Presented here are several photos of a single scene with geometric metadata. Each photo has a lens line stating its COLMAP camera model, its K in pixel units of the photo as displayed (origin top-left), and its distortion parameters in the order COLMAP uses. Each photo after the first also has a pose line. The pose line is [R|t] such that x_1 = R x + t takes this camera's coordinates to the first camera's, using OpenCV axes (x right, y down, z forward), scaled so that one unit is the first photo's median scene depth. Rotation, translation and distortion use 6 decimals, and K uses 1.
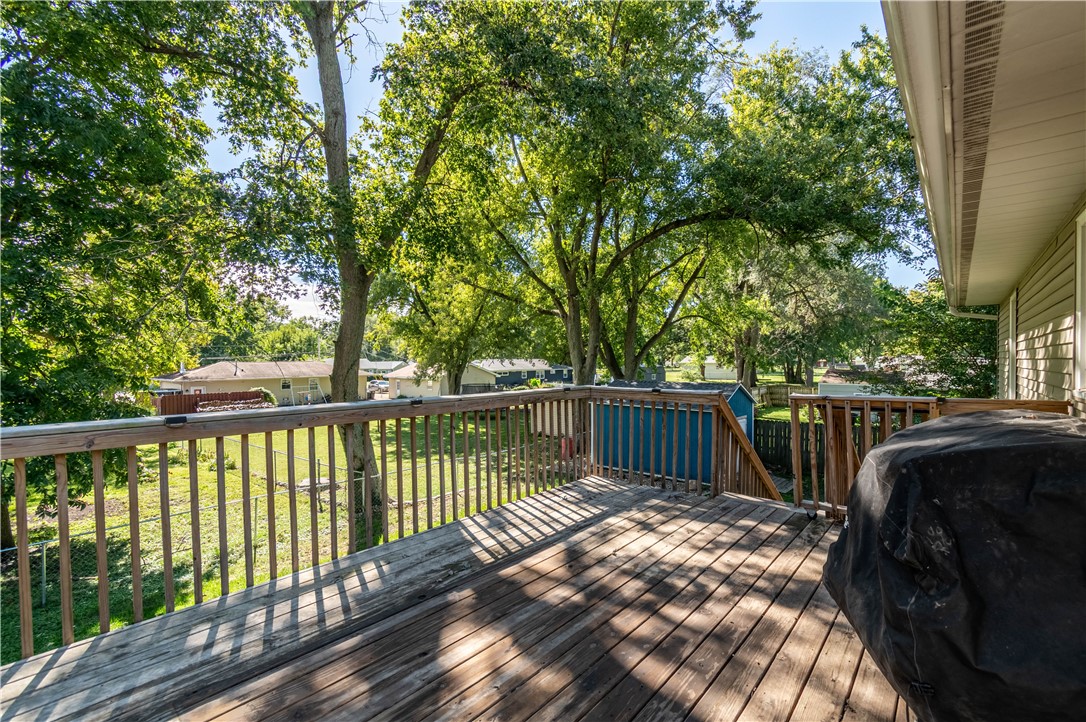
lens RADIAL K [[478.6, 0, 539.7], [0, 478.6, 360.9], [0, 0, 1]] dist [0.001039, -0.001597]
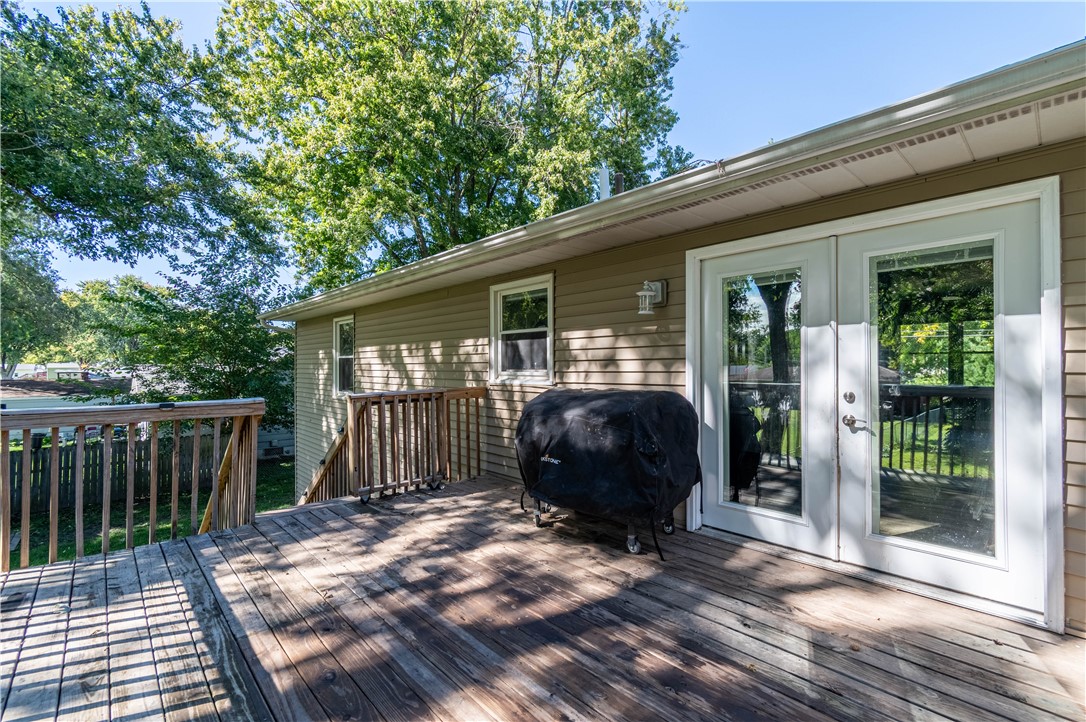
lens RADIAL K [[478.6, 0, 542.0], [0, 478.6, 366.1], [0, 0, 1]] dist [0.001039, -0.001597]
pose [[0.113773, 0.005609, 0.993491, -0.531052], [0.015001, 0.999860, -0.007363, 0.023867], [-0.993393, 0.015741, 0.113673, 0.474481]]
